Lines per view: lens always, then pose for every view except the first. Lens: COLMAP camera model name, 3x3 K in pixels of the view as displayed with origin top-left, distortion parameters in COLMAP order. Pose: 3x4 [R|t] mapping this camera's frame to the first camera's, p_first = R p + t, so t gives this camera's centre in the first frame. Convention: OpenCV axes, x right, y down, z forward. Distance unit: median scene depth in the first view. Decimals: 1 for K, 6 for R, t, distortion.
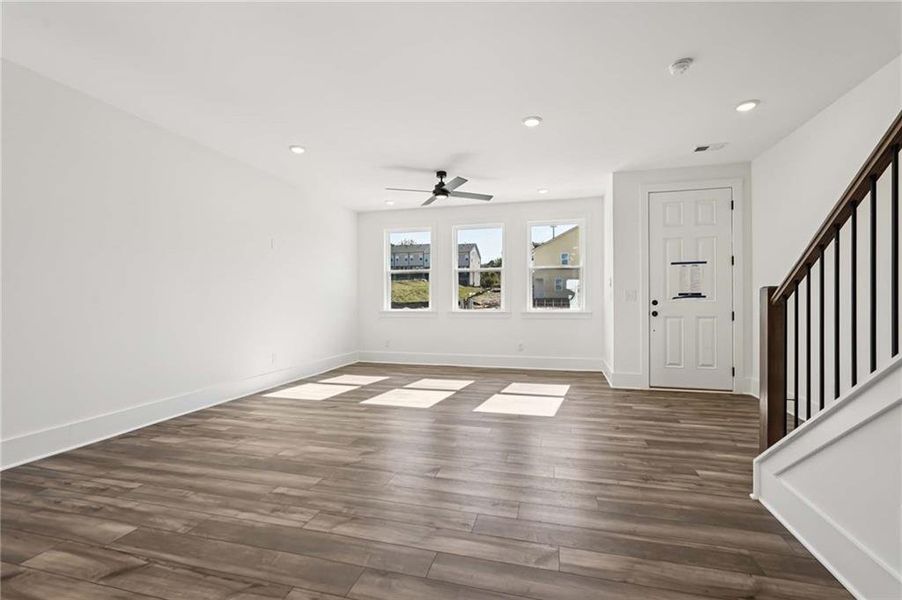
lens RADIAL K [[405.2, 0, 444.8], [0, 405.2, 300.1], [0, 0, 1]] dist [-0.011002, 0.007882]
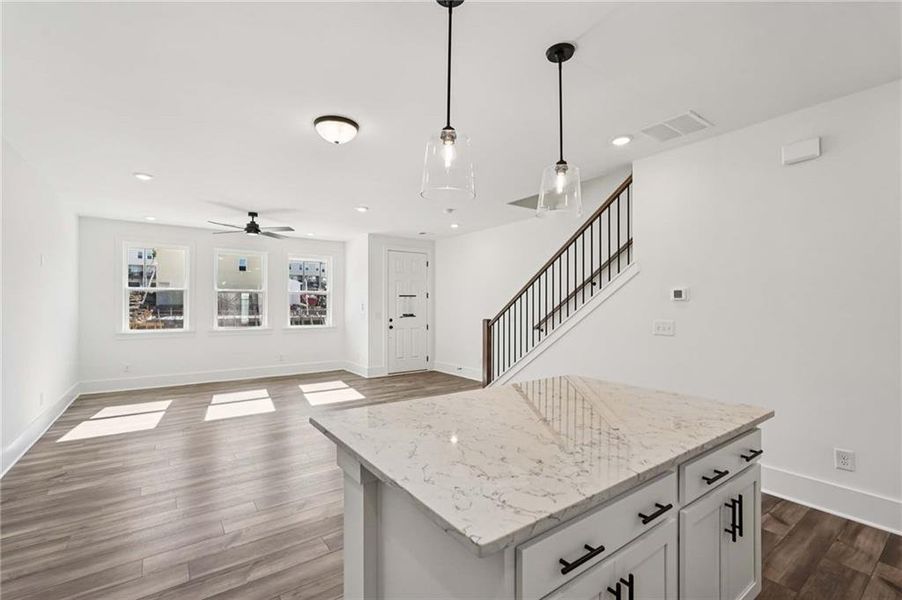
lens RADIAL K [[405.2, 0, 445.3], [0, 405.2, 304.4], [0, 0, 1]] dist [-0.011002, 0.007882]
pose [[0.637869, 0.003108, 0.770139, -0.573764], [-0.002024, 0.999995, -0.002359, -0.053209], [-0.770142, -0.000054, 0.637872, -0.176119]]
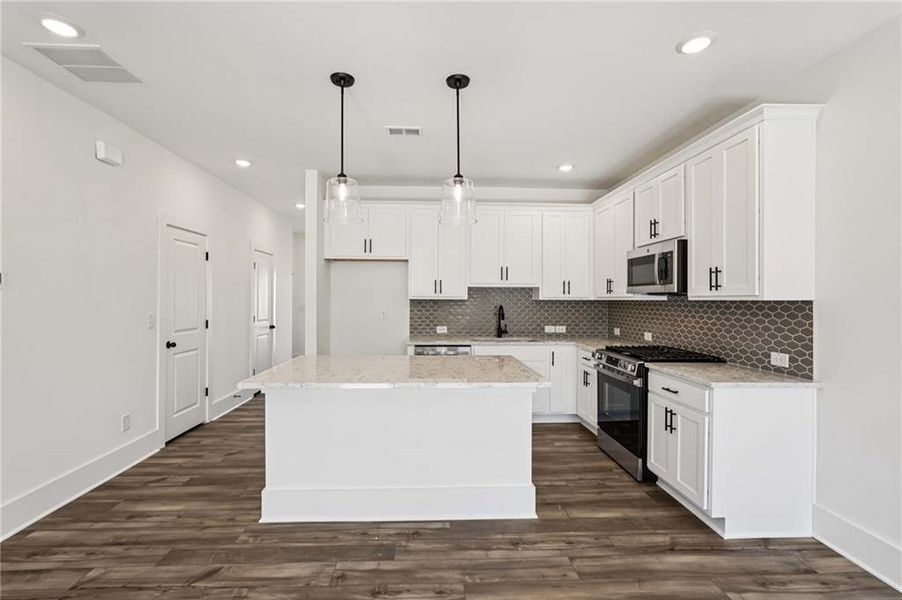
lens RADIAL K [[405.2, 0, 445.8], [0, 405.2, 301.9], [0, 0, 1]] dist [-0.011002, 0.007882]
pose [[-0.951983, -0.000363, -0.306150, -0.122717], [-0.002068, 0.999984, 0.005242, -0.051370], [0.306143, 0.005623, -0.951969, 0.540785]]
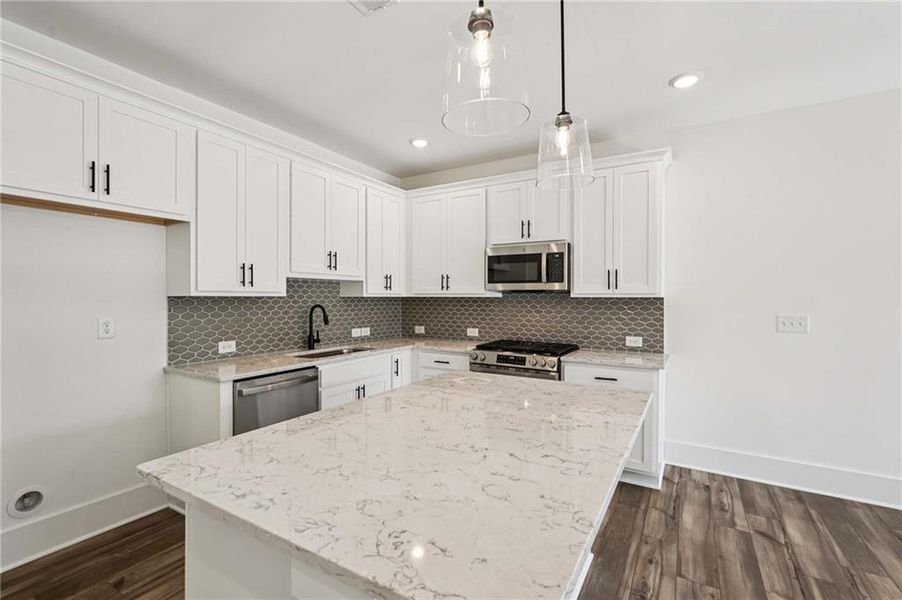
lens RADIAL K [[405.2, 0, 447.6], [0, 405.2, 299.0], [0, 0, 1]] dist [-0.011002, 0.007882]
pose [[-0.275326, 0.005790, -0.961333, 0.067711], [-0.001370, 0.999978, 0.006416, -0.052581], [0.961350, 0.003083, -0.275313, 0.055744]]
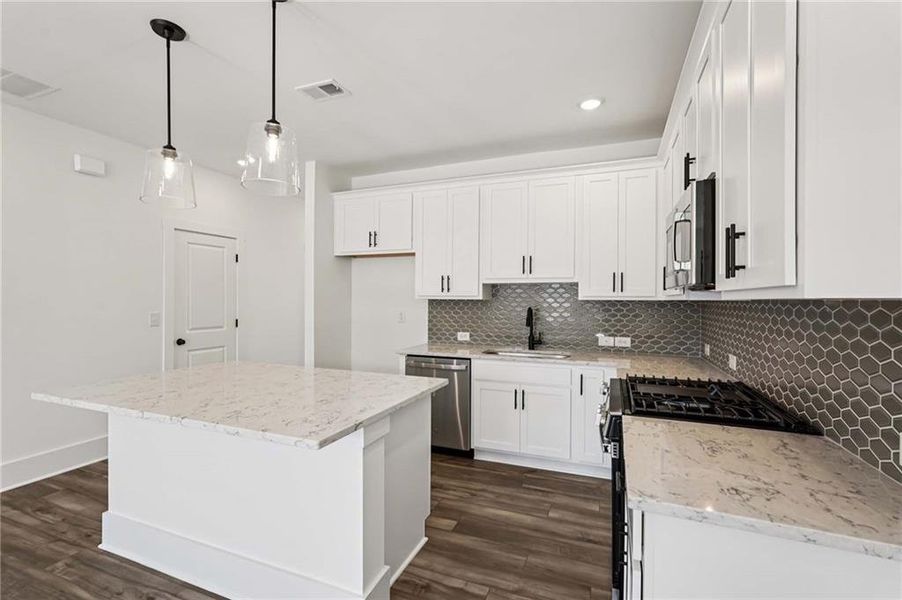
lens RADIAL K [[405.2, 0, 453.2], [0, 405.2, 298.4], [0, 0, 1]] dist [-0.011002, 0.007882]
pose [[-0.993806, -0.002105, 0.111110, -0.495866], [-0.002563, 0.999989, -0.003981, -0.050864], [-0.111100, -0.004241, -0.993800, 0.400038]]
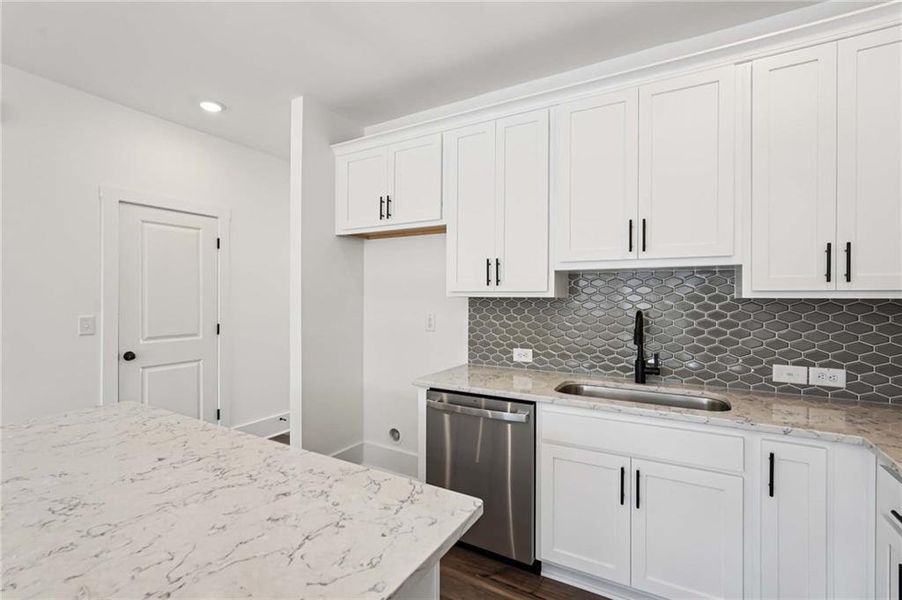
lens RADIAL K [[405.2, 0, 454.1], [0, 405.2, 298.1], [0, 0, 1]] dist [-0.011002, 0.007882]
pose [[-0.967696, -0.001219, 0.252115, -0.471421], [-0.001001, 0.999999, 0.000993, -0.051582], [-0.252116, 0.000709, -0.967697, 0.107539]]
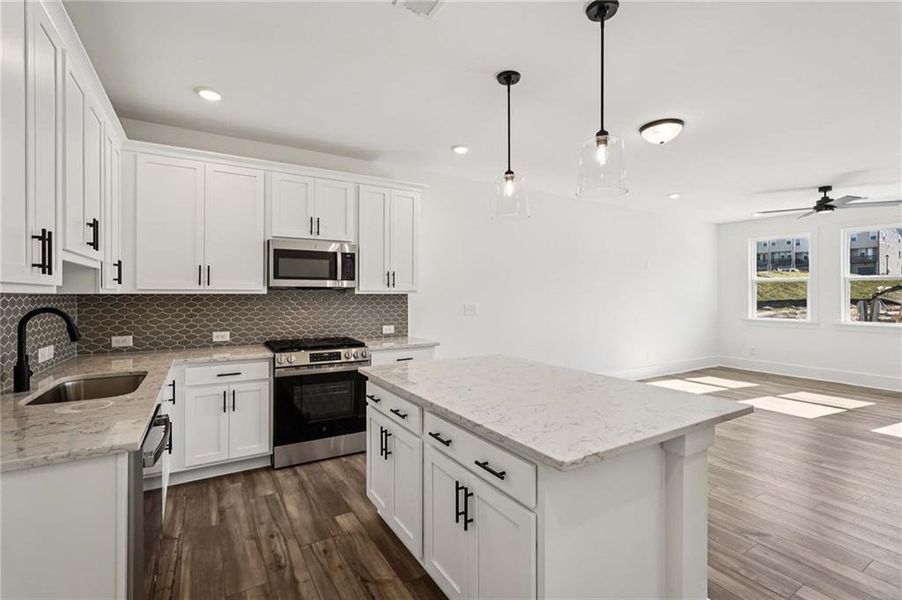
lens RADIAL K [[405.2, 0, 451.7], [0, 405.2, 289.4], [0, 0, 1]] dist [-0.011002, 0.007882]
pose [[0.725739, -0.004054, -0.687958, 0.007635], [-0.002941, 0.999955, -0.008996, -0.053715], [0.687963, 0.008552, 0.725695, -0.370214]]
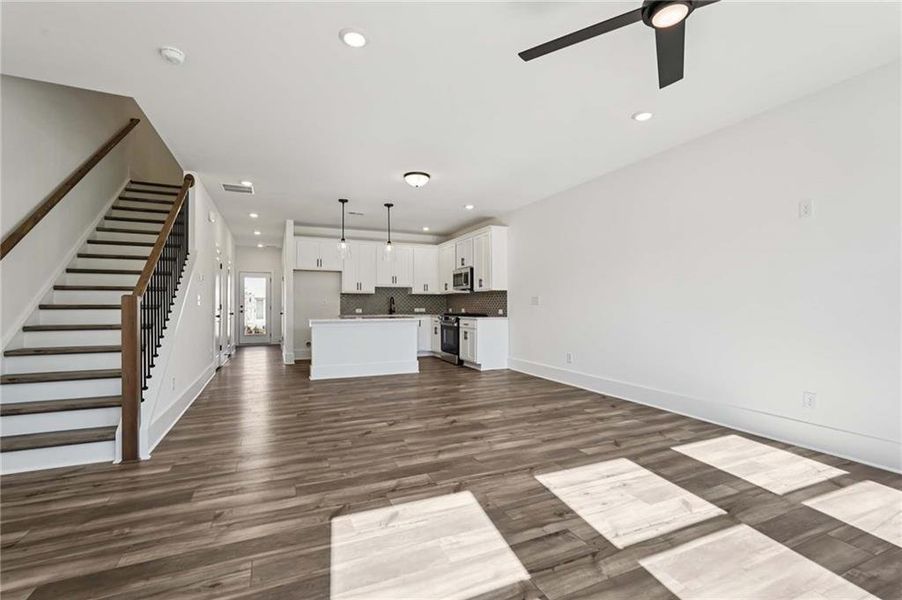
lens RADIAL K [[405.2, 0, 445.3], [0, 405.2, 301.5], [0, 0, 1]] dist [-0.011002, 0.007882]
pose [[-0.785378, -0.005279, -0.618994, 0.386625], [0.002813, 0.999923, -0.012096, 0.005714], [0.619010, -0.011241, -0.785303, 1.221452]]
